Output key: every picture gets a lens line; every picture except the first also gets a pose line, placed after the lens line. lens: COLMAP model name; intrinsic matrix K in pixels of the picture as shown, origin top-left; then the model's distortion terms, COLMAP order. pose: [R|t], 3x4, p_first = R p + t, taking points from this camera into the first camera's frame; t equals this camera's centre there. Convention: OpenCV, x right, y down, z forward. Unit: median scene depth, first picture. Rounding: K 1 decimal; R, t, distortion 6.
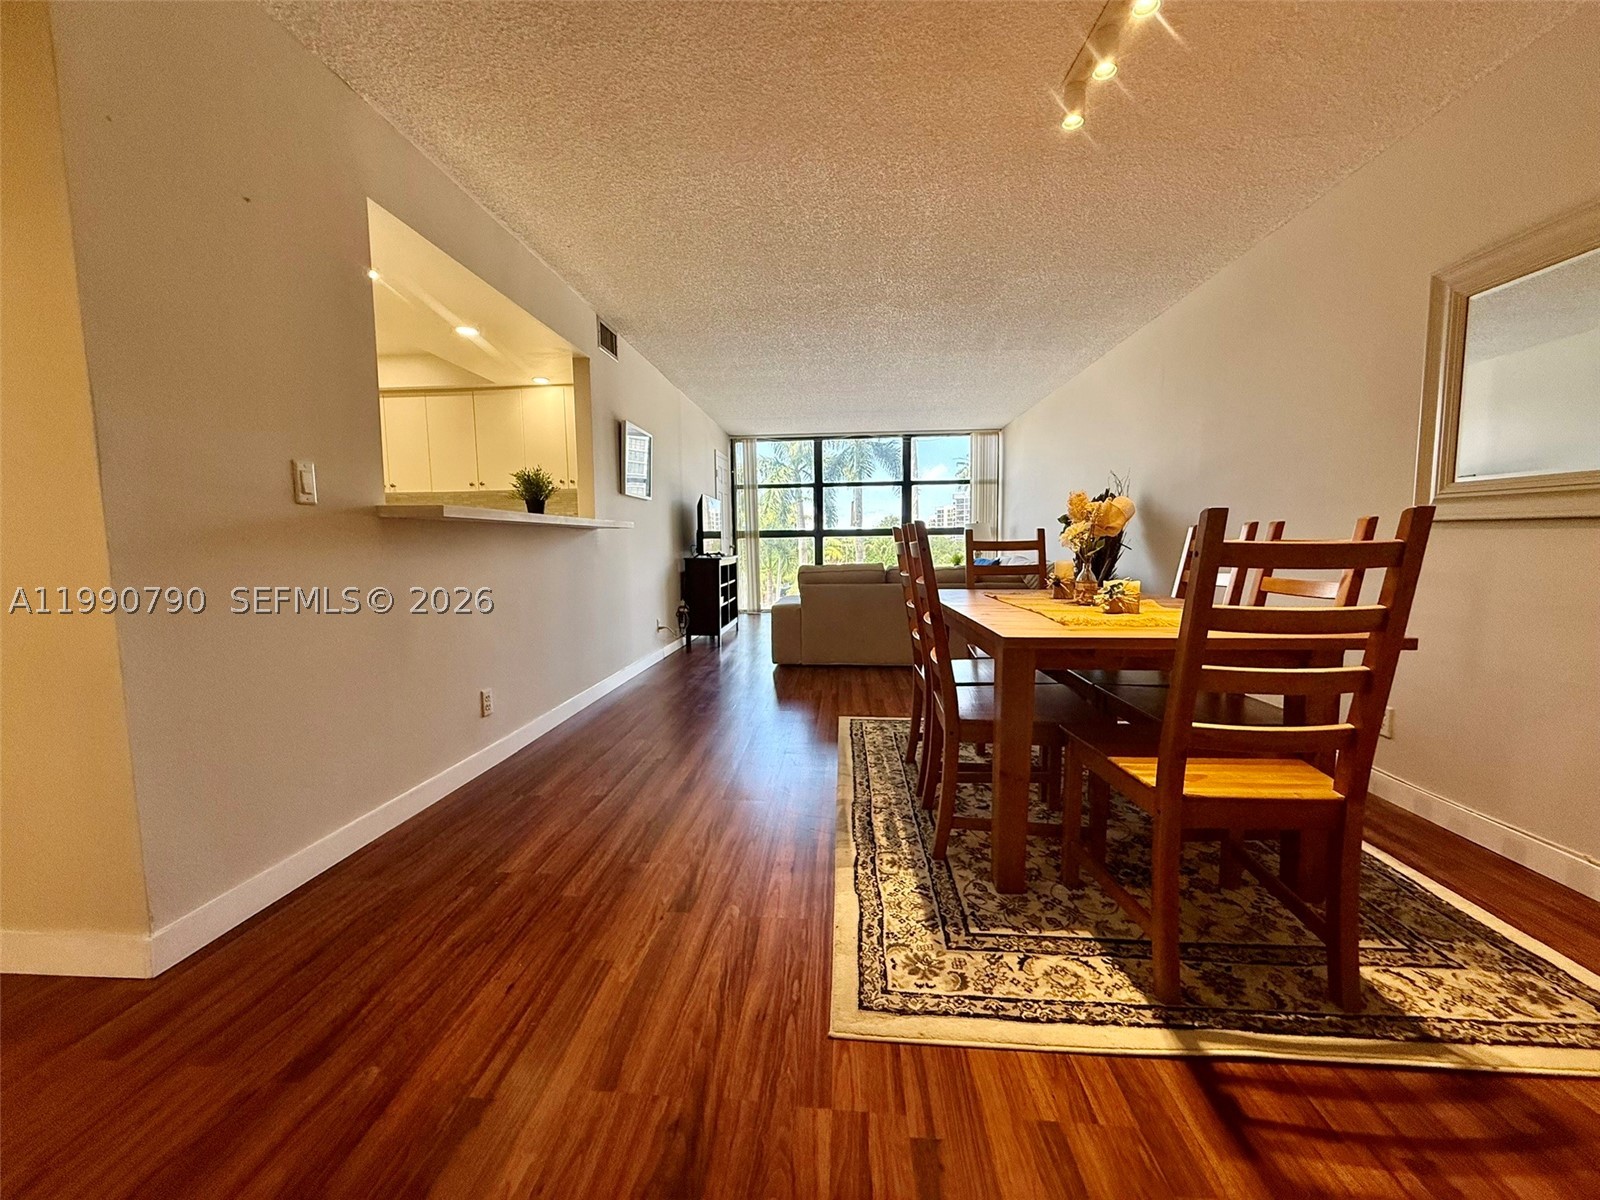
lens RADIAL K [[634.6, 0, 796.7], [0, 634.6, 599.9], [0, 0, 1]] dist [-0.001709, 0.000692]
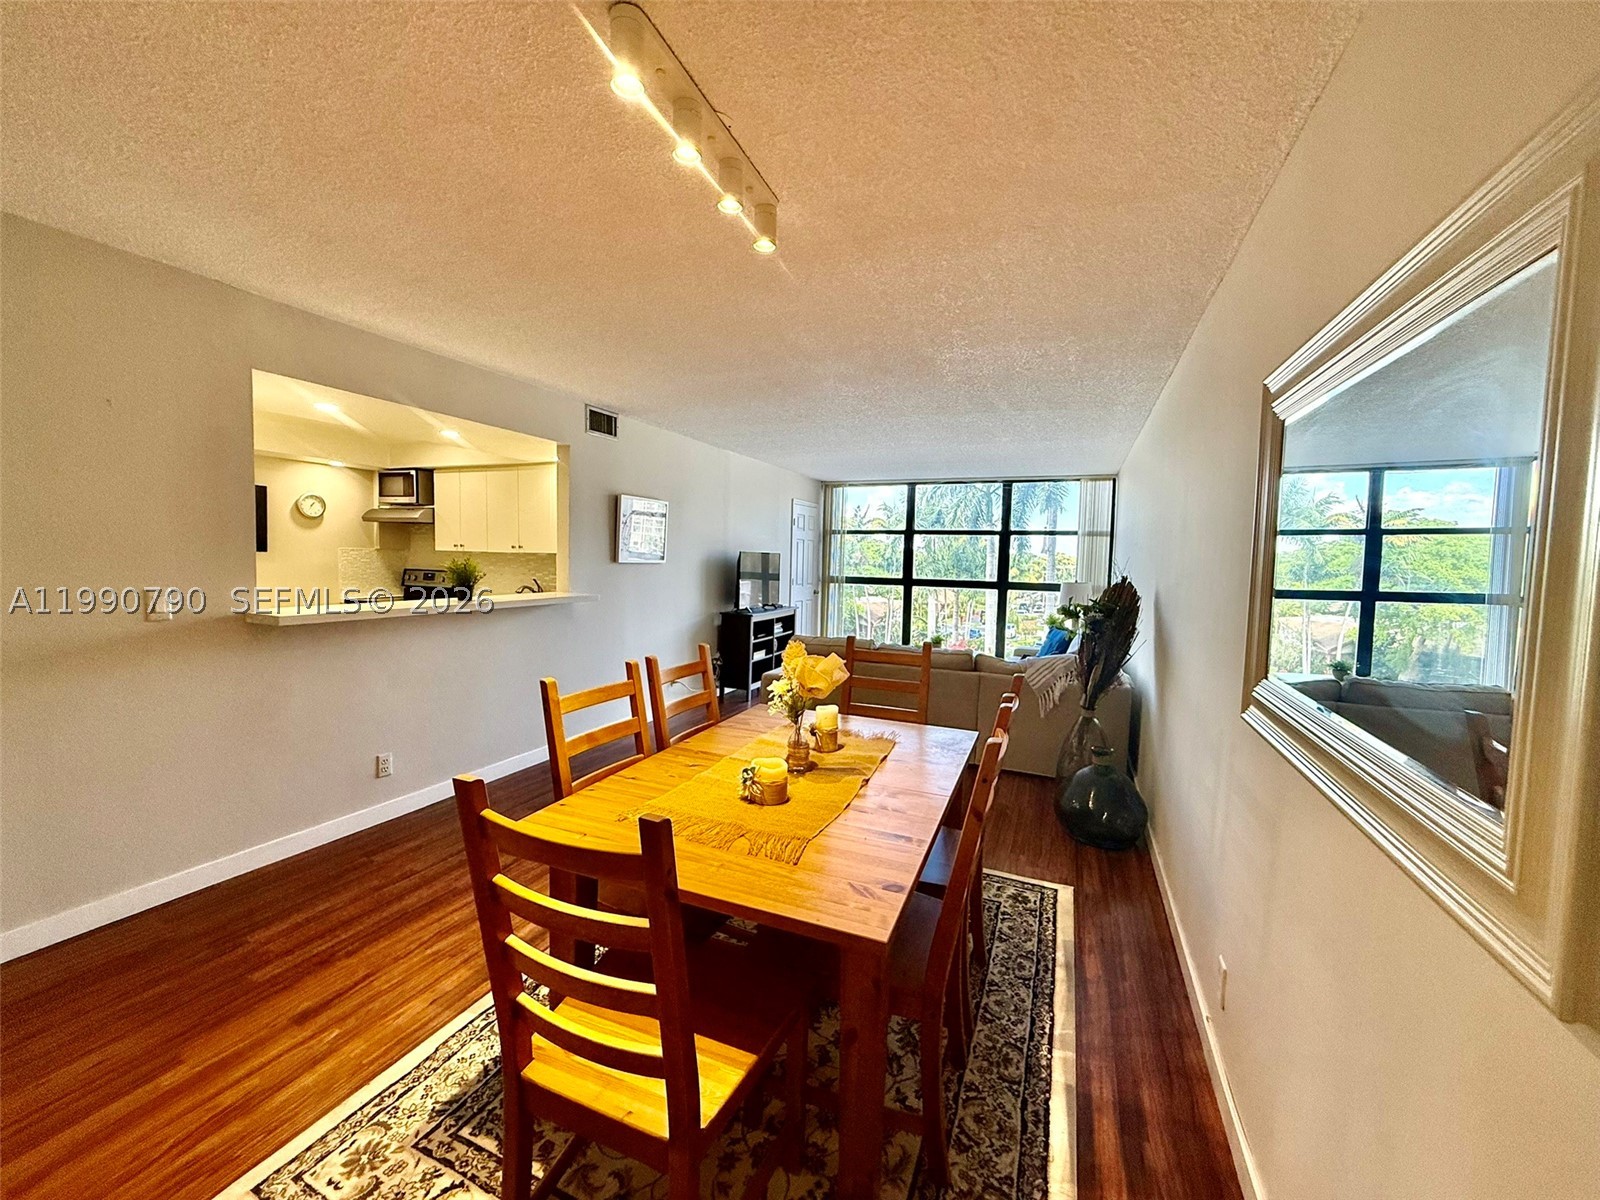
lens RADIAL K [[634.6, 0, 794.9], [0, 634.6, 601.7], [0, 0, 1]] dist [-0.001709, 0.000692]
pose [[0.944689, 0.057745, -0.322843, 0.947444], [-0.064045, 0.997907, -0.008918, -0.285816], [0.321653, 0.029101, 0.946410, 0.208987]]
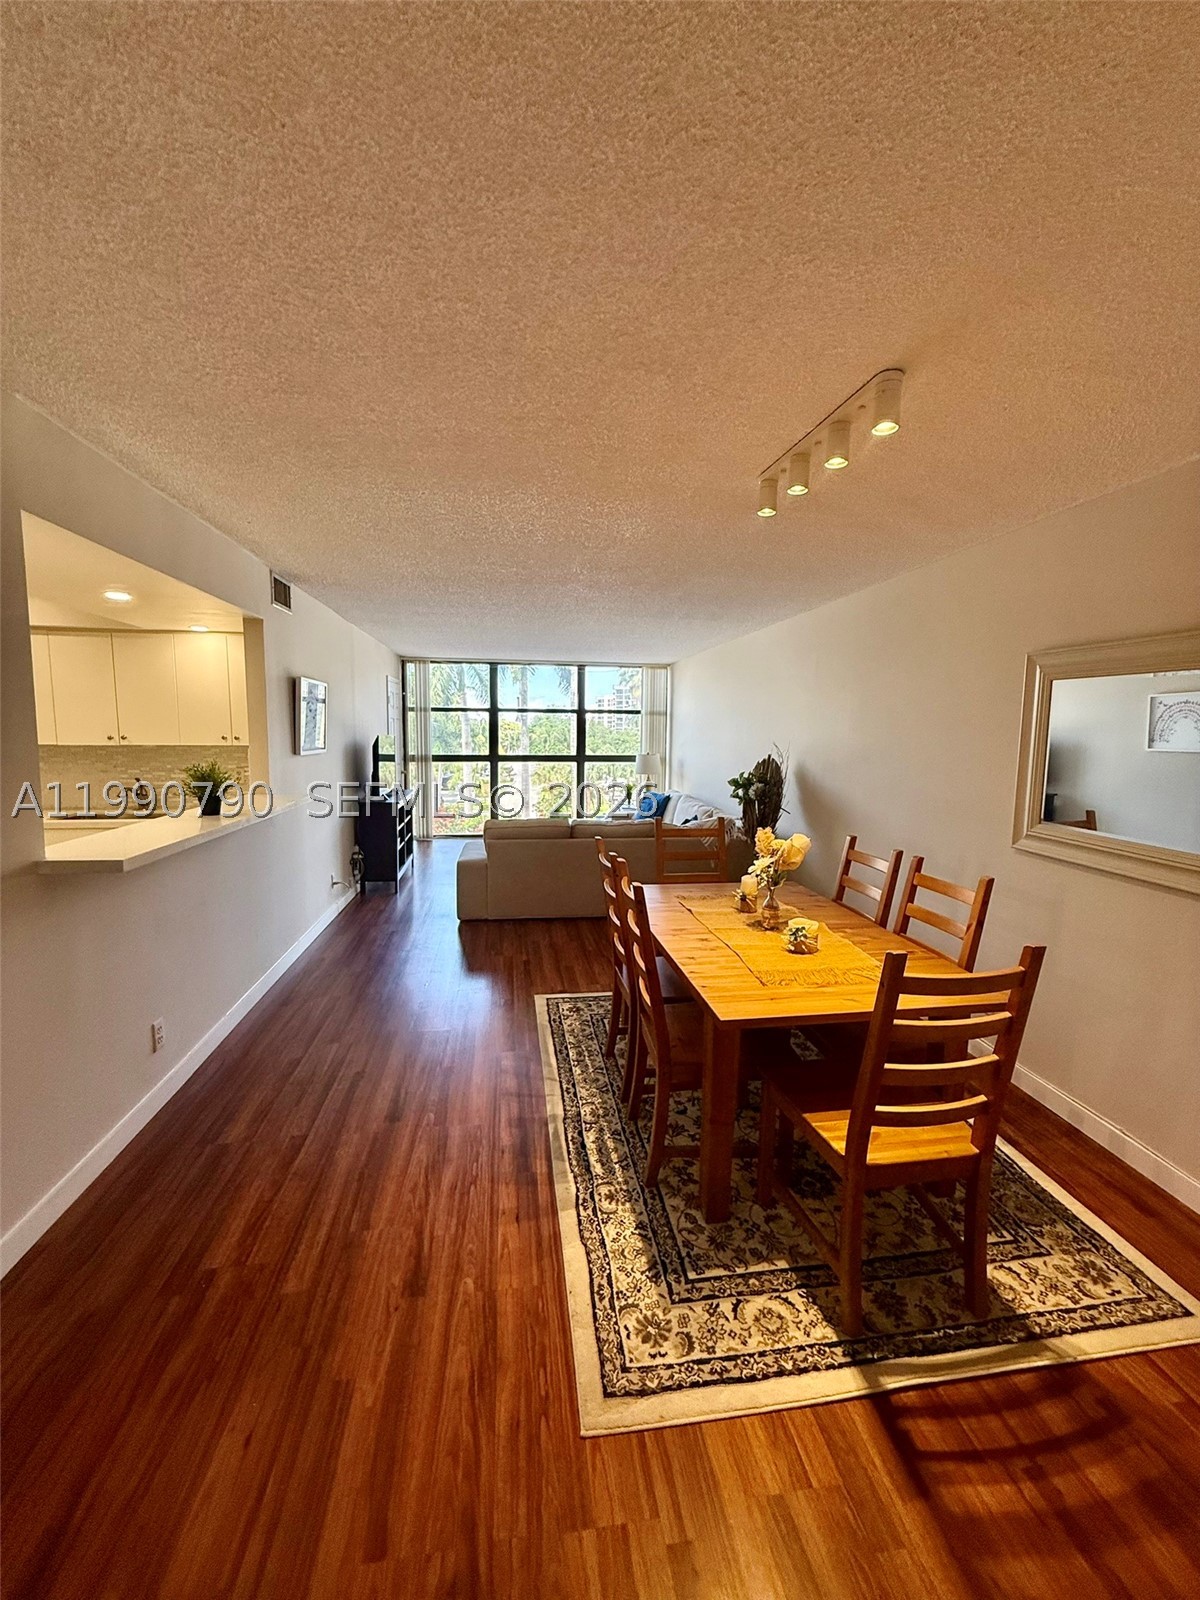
lens RADIAL K [[634.6, 0, 603.0], [0, 634.6, 794.9], [0, 0, 1]] dist [-0.001709, 0.000692]
pose [[0.974230, 0.000423, 0.225557, -0.117263], [-0.003852, 0.999884, 0.014764, -0.320265], [-0.225525, -0.015252, 0.974118, -0.040647]]
